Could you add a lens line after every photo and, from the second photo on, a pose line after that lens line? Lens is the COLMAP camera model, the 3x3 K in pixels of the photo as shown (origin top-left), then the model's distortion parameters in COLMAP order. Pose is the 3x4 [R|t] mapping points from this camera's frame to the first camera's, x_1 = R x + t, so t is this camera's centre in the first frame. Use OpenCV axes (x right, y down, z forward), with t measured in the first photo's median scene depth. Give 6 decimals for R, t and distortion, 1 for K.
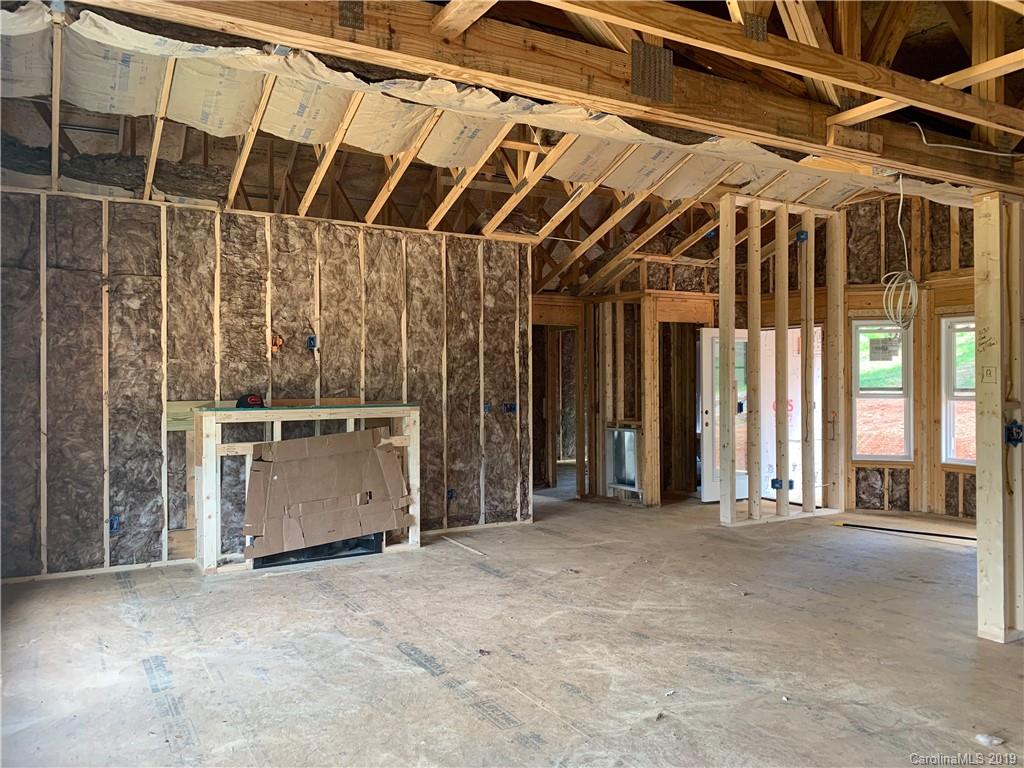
lens RADIAL K [[810.5, 0, 512.1], [0, 810.5, 379.8], [0, 0, 1]] dist [0.036533, -0.004827]
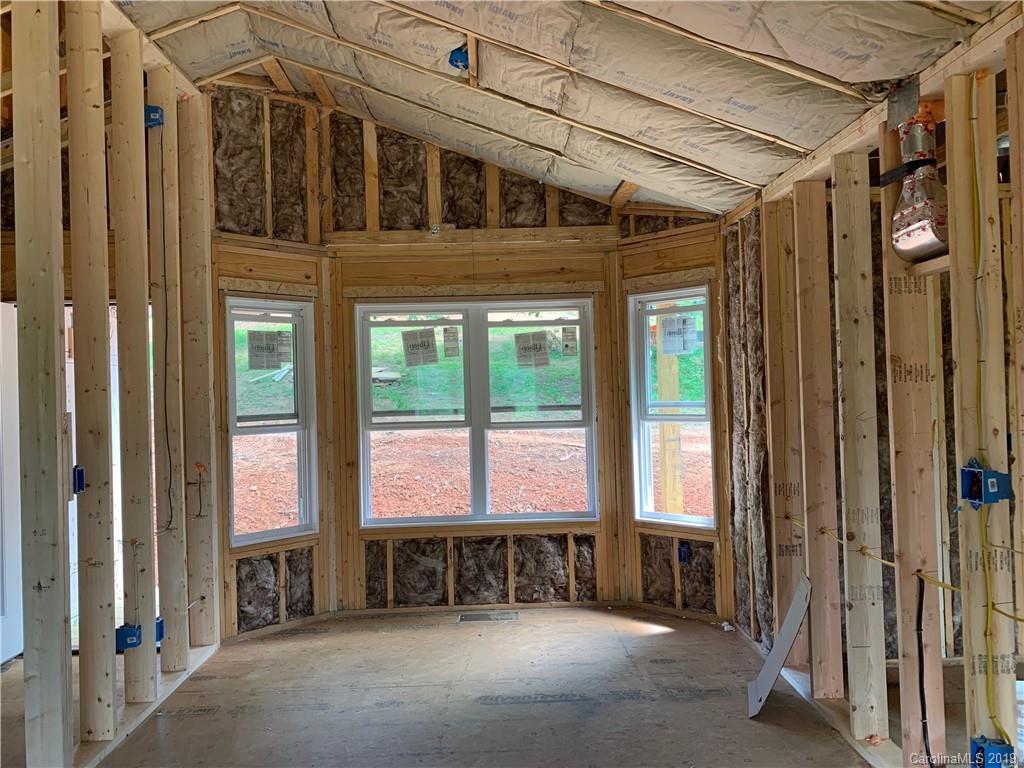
lens RADIAL K [[810.5, 0, 511.2], [0, 810.5, 384.1], [0, 0, 1]] dist [0.036533, -0.004827]
pose [[0.462169, 0.002128, 0.886789, 0.013709], [0.031858, 0.999312, -0.019001, 0.004128], [-0.886219, 0.037033, 0.461783, 0.580571]]
